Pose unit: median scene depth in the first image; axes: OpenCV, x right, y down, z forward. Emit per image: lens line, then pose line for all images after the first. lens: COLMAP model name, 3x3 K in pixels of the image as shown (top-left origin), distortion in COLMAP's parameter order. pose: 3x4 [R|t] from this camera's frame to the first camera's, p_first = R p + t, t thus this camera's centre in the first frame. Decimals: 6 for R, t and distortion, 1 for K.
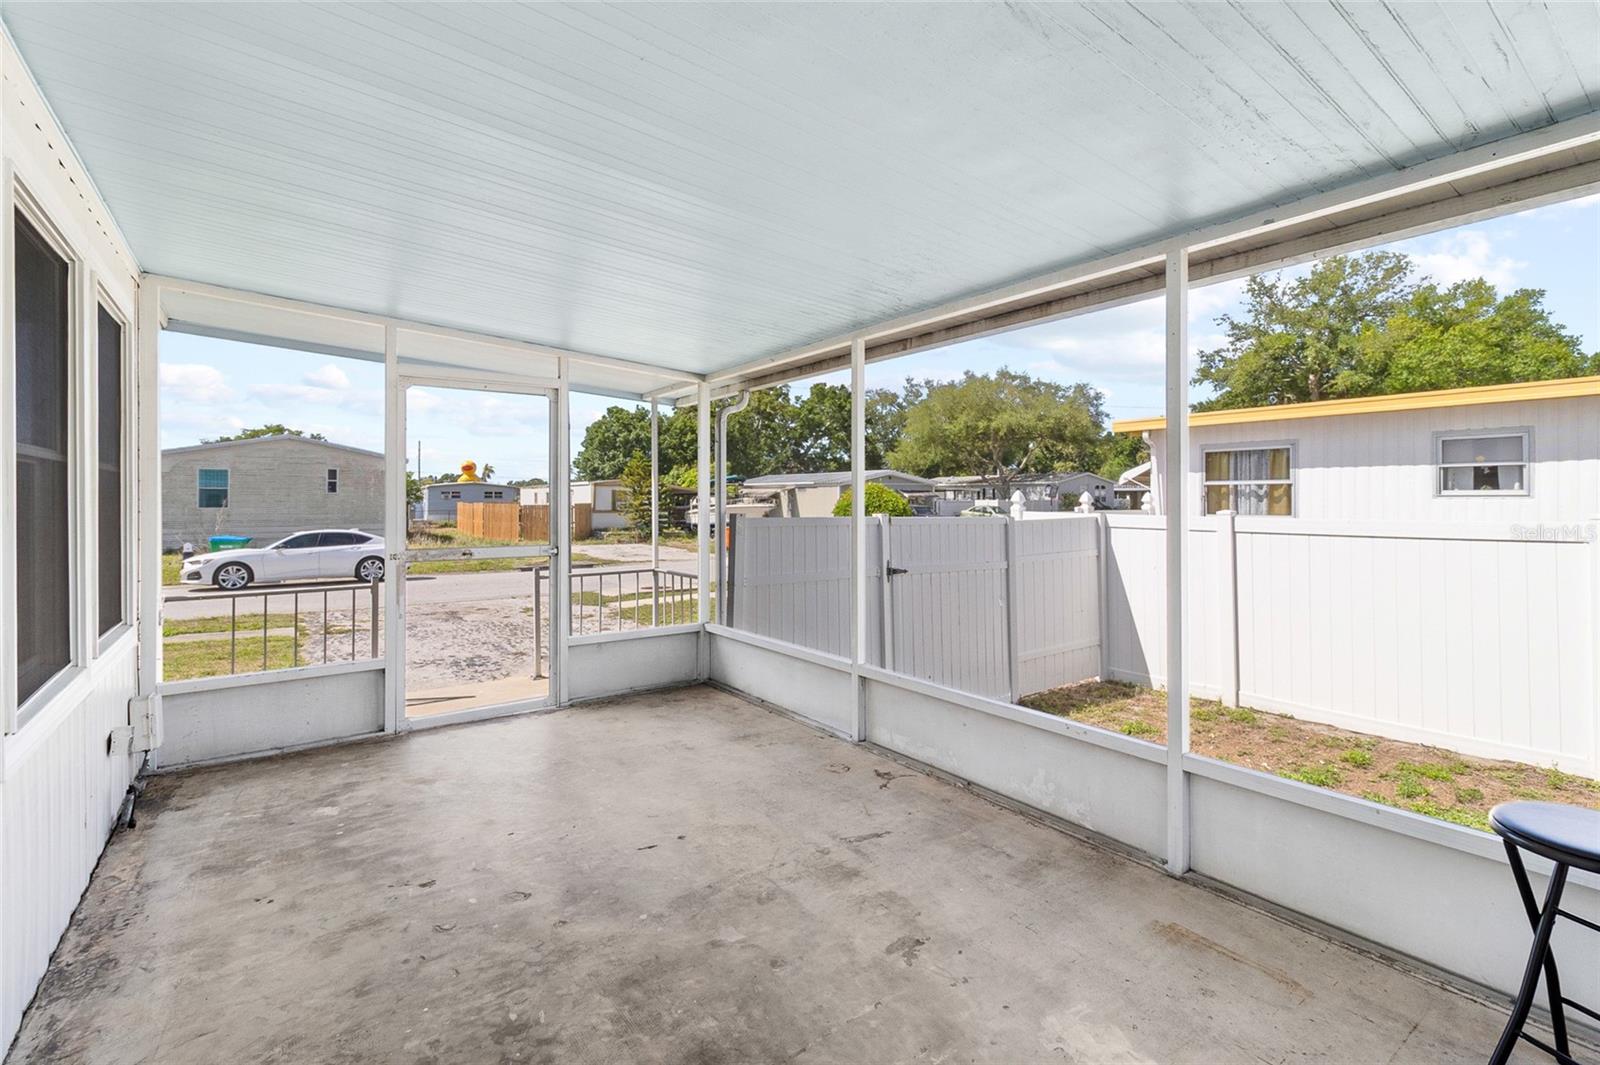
lens RADIAL K [[739.4, 0, 811.5], [0, 739.4, 493.3], [0, 0, 1]] dist [0.001919, -0.000119]
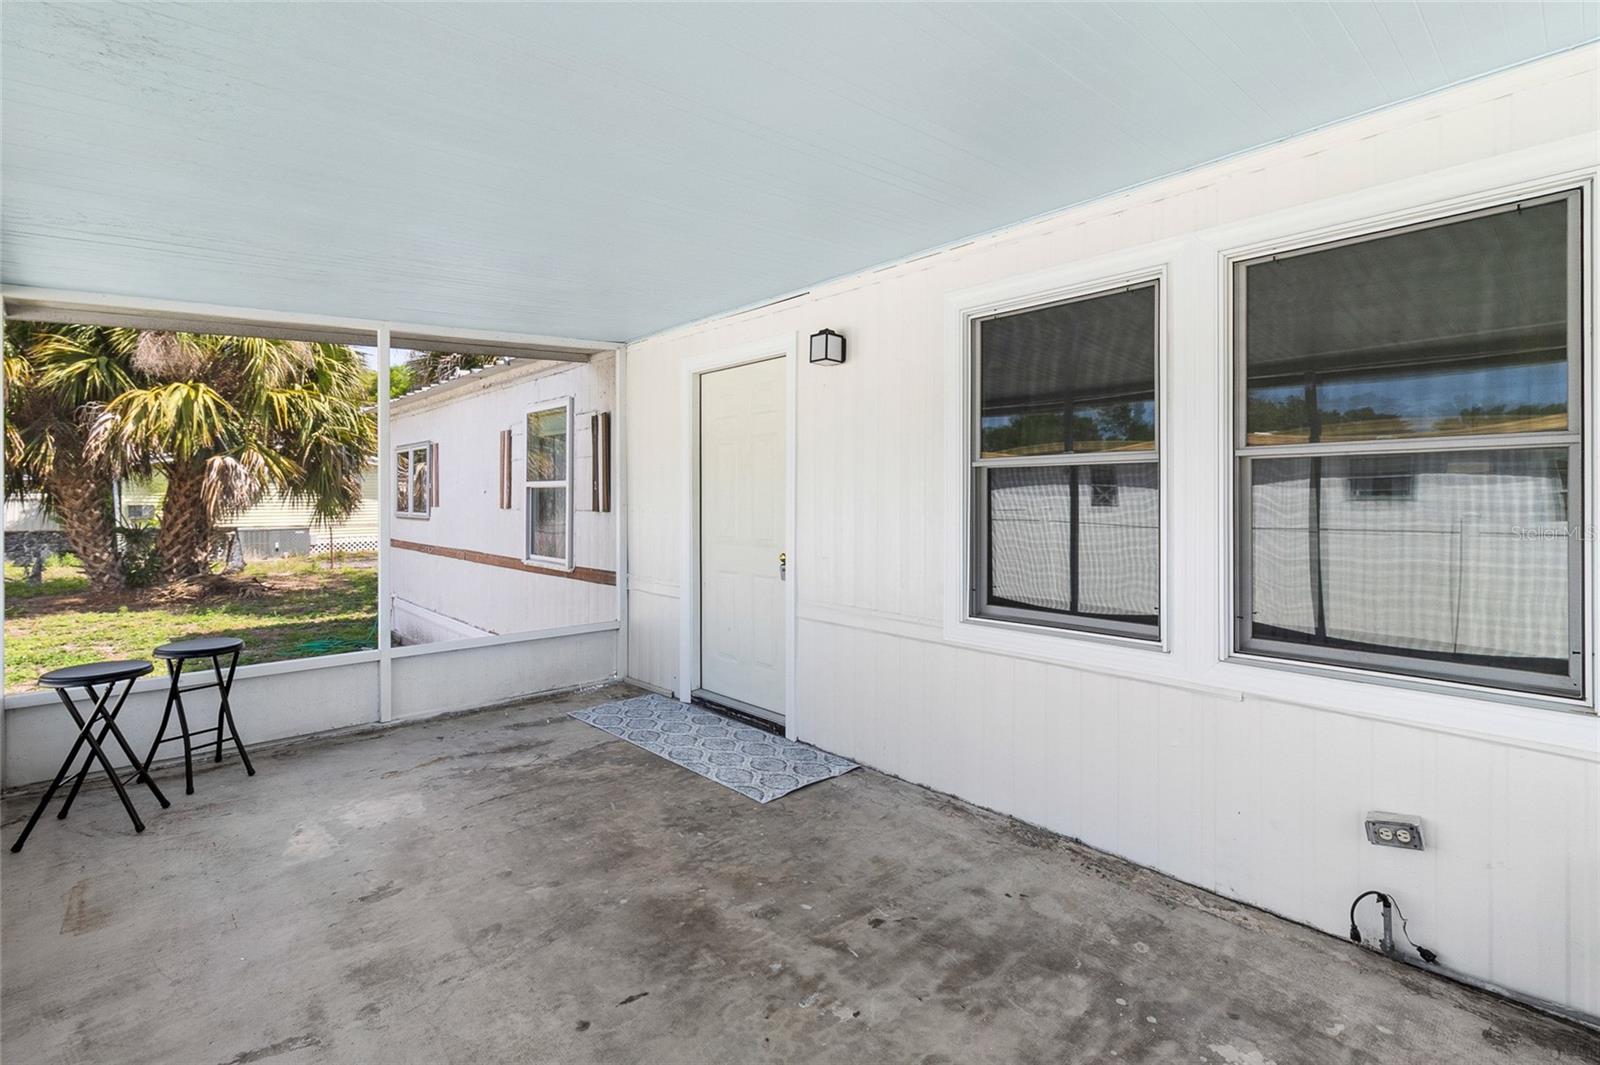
lens RADIAL K [[739.4, 0, 811.5], [0, 739.4, 493.3], [0, 0, 1]] dist [0.001919, -0.000119]
pose [[-0.993752, 0.003829, -0.111549, -0.380298], [0.005247, 0.999909, -0.012425, 0.021537], [0.111491, -0.012933, -0.993681, 2.090967]]
